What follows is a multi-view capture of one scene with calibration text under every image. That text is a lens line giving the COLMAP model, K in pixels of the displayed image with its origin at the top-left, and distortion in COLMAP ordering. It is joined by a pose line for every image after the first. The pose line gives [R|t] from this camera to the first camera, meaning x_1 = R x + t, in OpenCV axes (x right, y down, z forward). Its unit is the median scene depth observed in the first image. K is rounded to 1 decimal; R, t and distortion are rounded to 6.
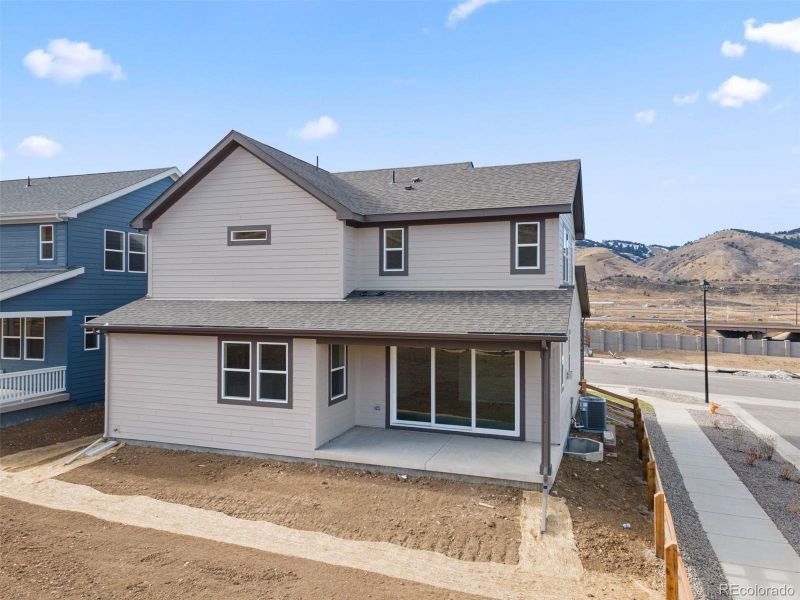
lens RADIAL K [[593.7, 0, 396.4], [0, 593.7, 299.7], [0, 0, 1]] dist [0.048300, 0.009870]
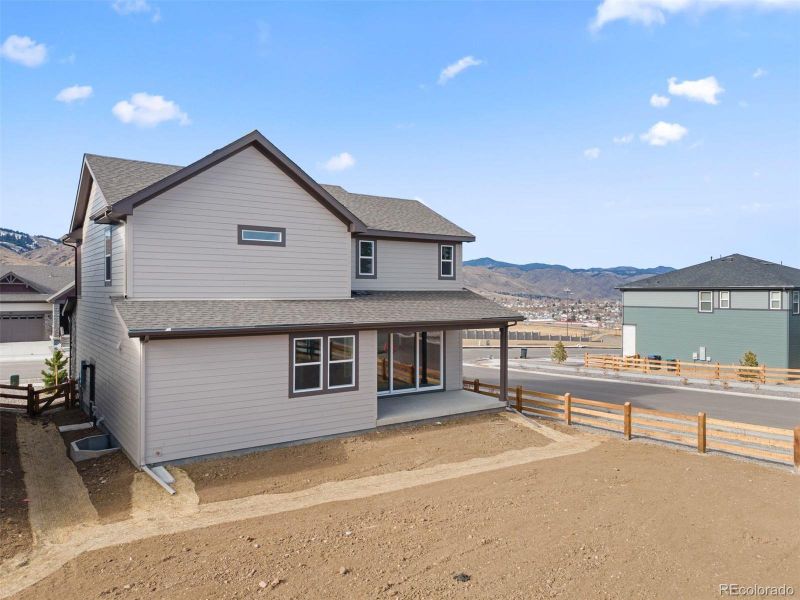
lens RADIAL K [[593.7, 0, 395.5], [0, 593.7, 297.1], [0, 0, 1]] dist [0.048300, 0.009870]
pose [[0.553975, -0.008254, 0.832492, -1.073381], [0.003785, 0.999965, 0.007396, -0.010714], [-0.832525, -0.000946, 0.553987, 0.268246]]
